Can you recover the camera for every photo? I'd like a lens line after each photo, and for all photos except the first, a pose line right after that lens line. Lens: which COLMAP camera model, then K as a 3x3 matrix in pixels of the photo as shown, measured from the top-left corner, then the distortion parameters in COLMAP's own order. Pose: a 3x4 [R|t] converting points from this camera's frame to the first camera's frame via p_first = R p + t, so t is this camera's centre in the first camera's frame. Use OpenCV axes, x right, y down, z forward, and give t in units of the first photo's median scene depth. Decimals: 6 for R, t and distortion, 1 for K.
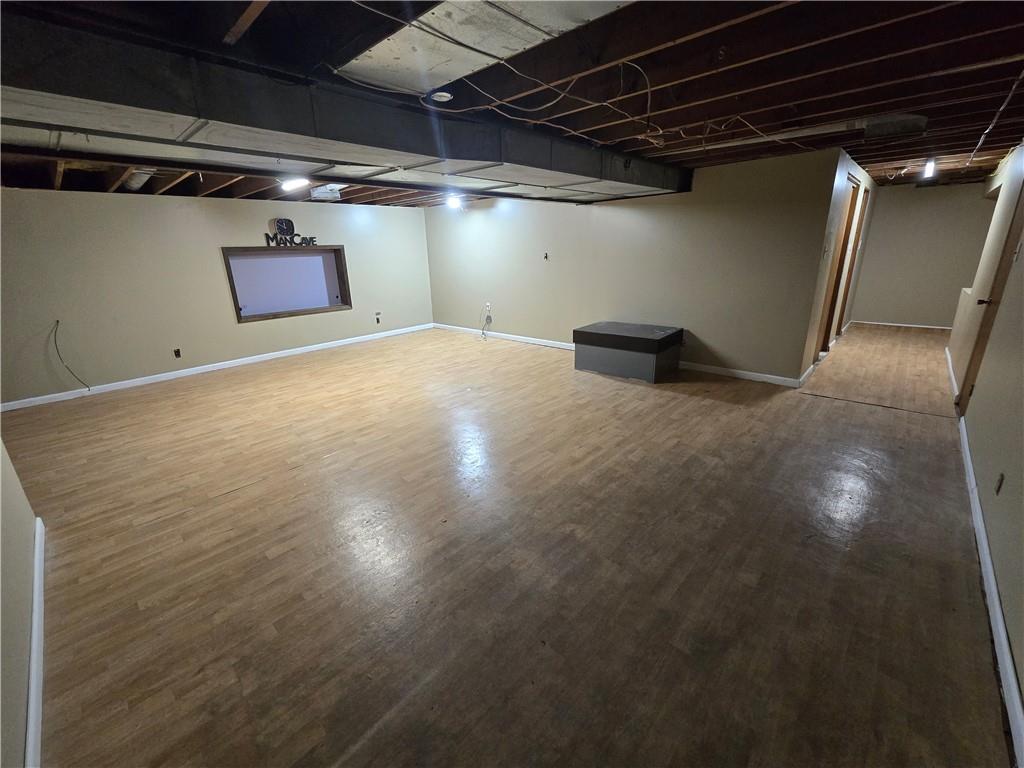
lens RADIAL K [[420.5, 0, 515.1], [0, 420.5, 381.7], [0, 0, 1]] dist [-0.003688, 0.000236]
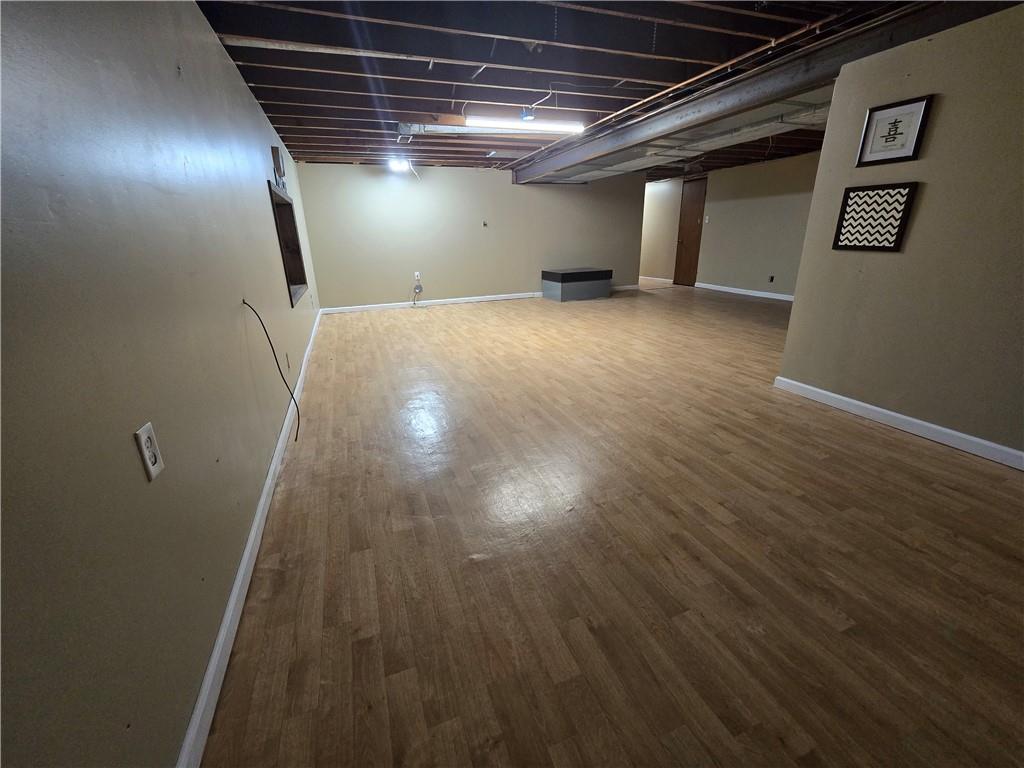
lens RADIAL K [[420.5, 0, 511.1], [0, 420.5, 384.6], [0, 0, 1]] dist [-0.003688, 0.000236]
pose [[0.440863, -0.277552, 0.853583, -1.762099], [0.282863, 0.945493, 0.161343, -0.064388], [-0.851838, 0.170317, 0.495342, 0.713906]]
